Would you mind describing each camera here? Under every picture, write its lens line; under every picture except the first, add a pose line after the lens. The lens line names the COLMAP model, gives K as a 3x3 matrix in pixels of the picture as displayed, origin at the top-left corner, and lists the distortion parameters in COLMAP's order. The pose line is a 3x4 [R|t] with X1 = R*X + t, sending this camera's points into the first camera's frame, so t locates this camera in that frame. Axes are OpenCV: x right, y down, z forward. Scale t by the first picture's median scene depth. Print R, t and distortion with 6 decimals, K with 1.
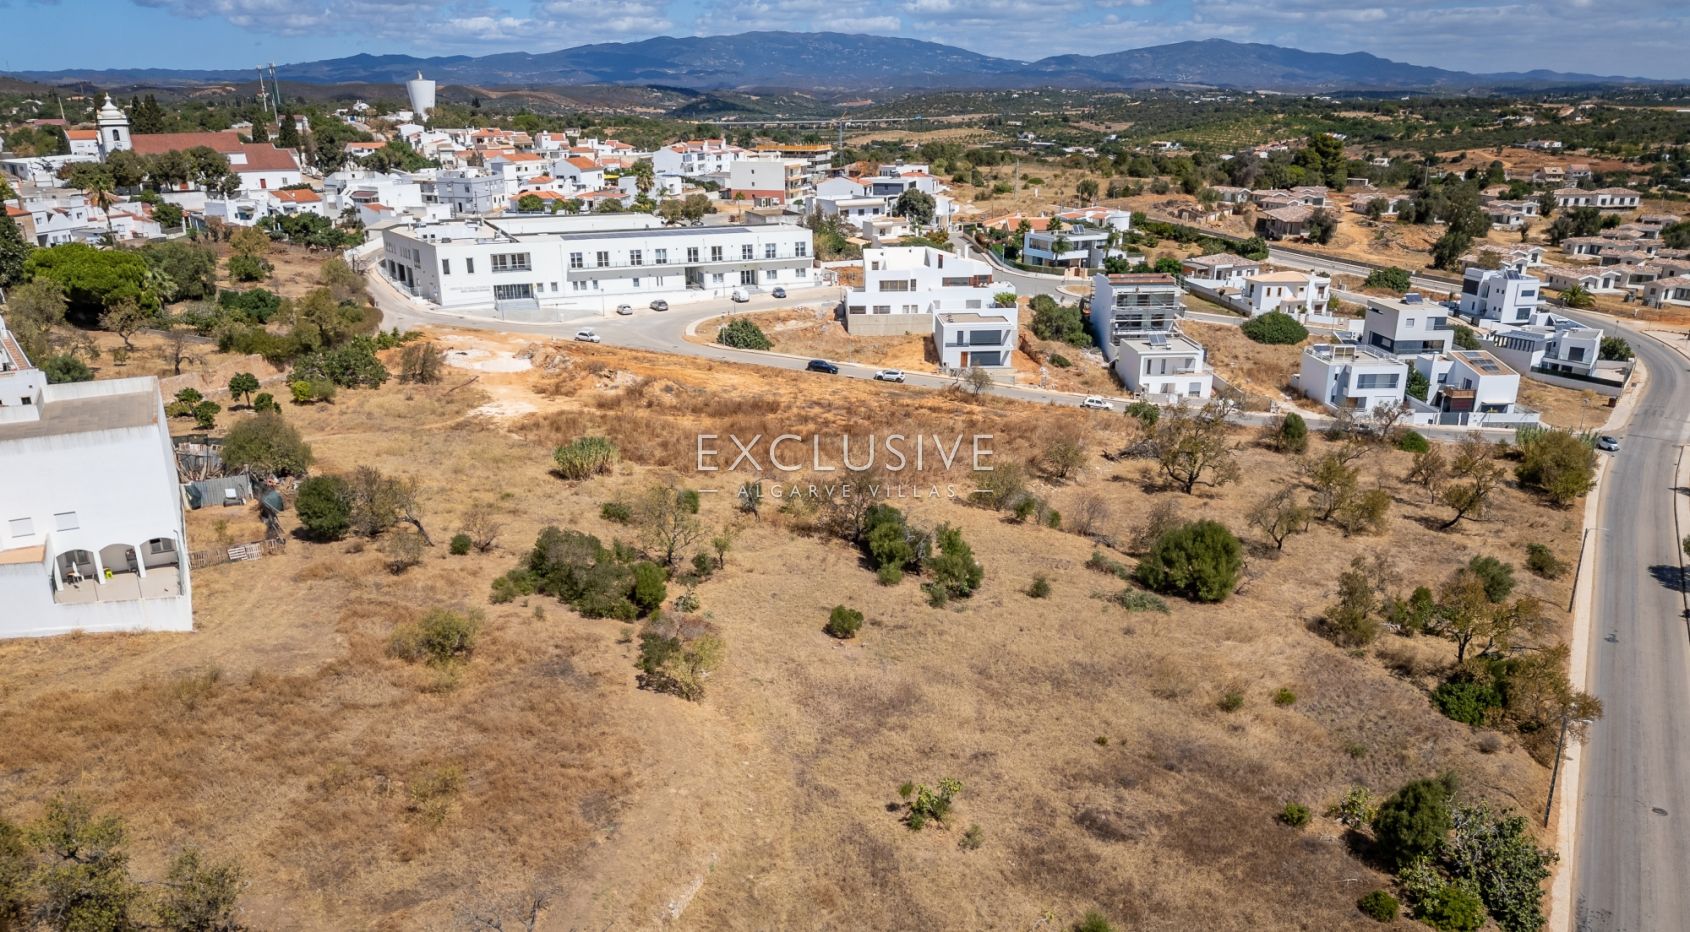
lens RADIAL K [[1235.7, 0, 849.1], [0, 1235.7, 468.0], [0, 0, 1]] dist [0.050260, -0.063647]
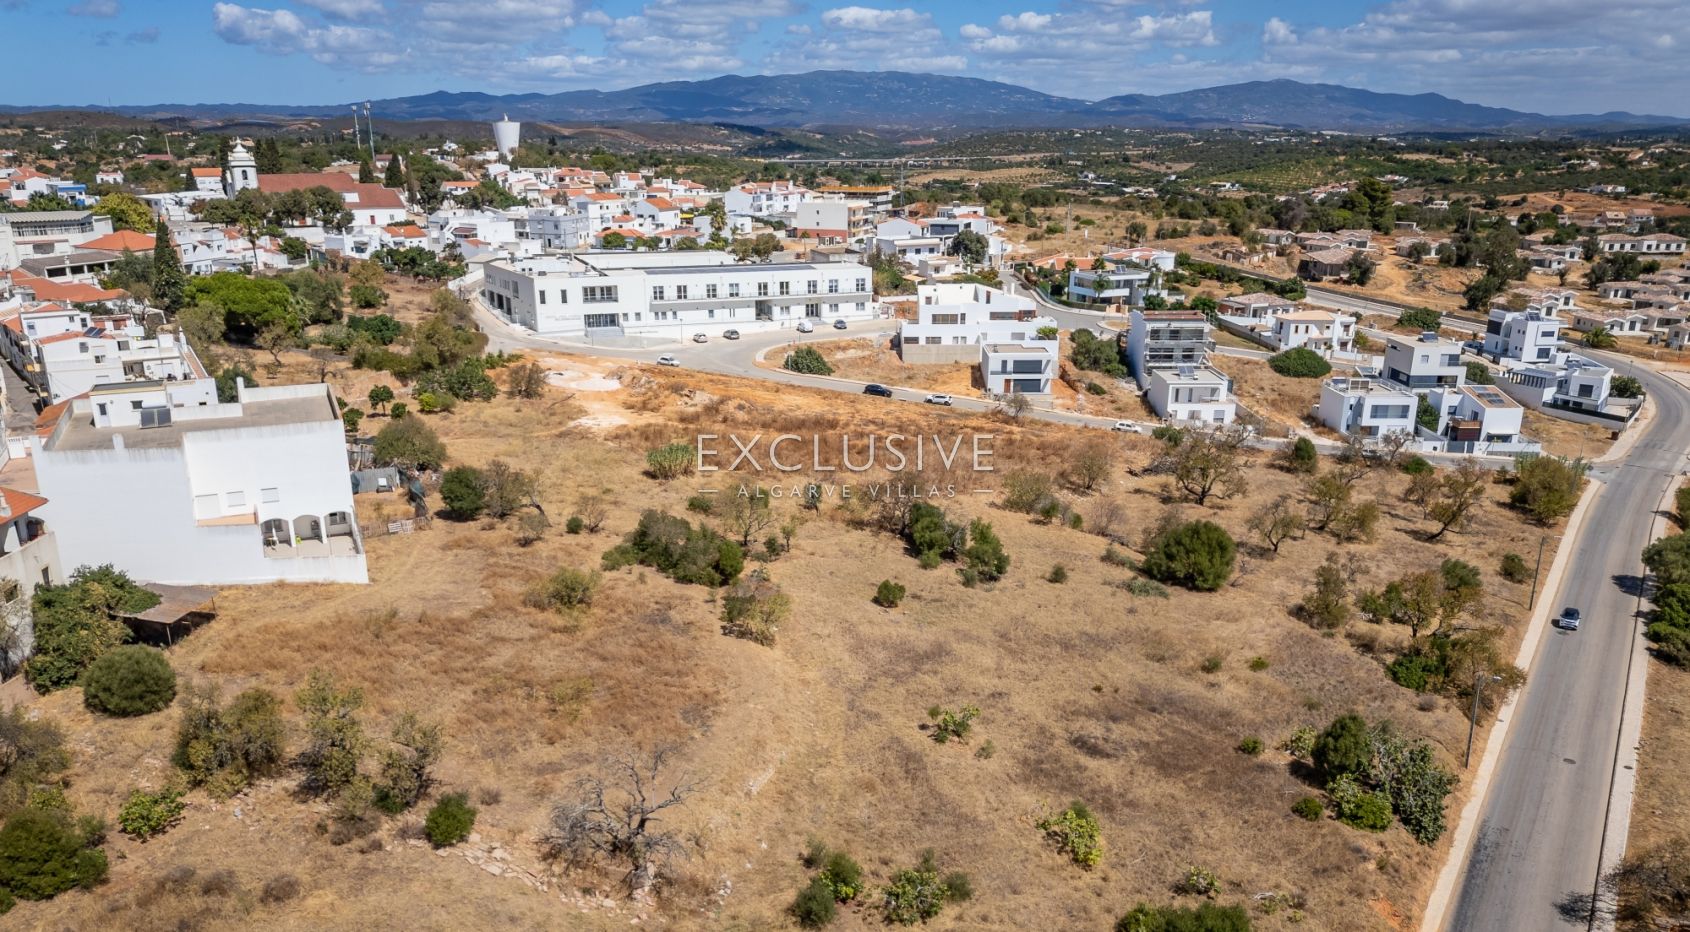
lens RADIAL K [[1235.7, 0, 840.8], [0, 1235.7, 471.9], [0, 0, 1]] dist [0.050260, -0.063647]
pose [[0.998417, 0.019243, -0.052845, 0.004738], [-0.020547, 0.999495, -0.024253, 0.017980], [0.052352, 0.025300, 0.998308, -0.102995]]
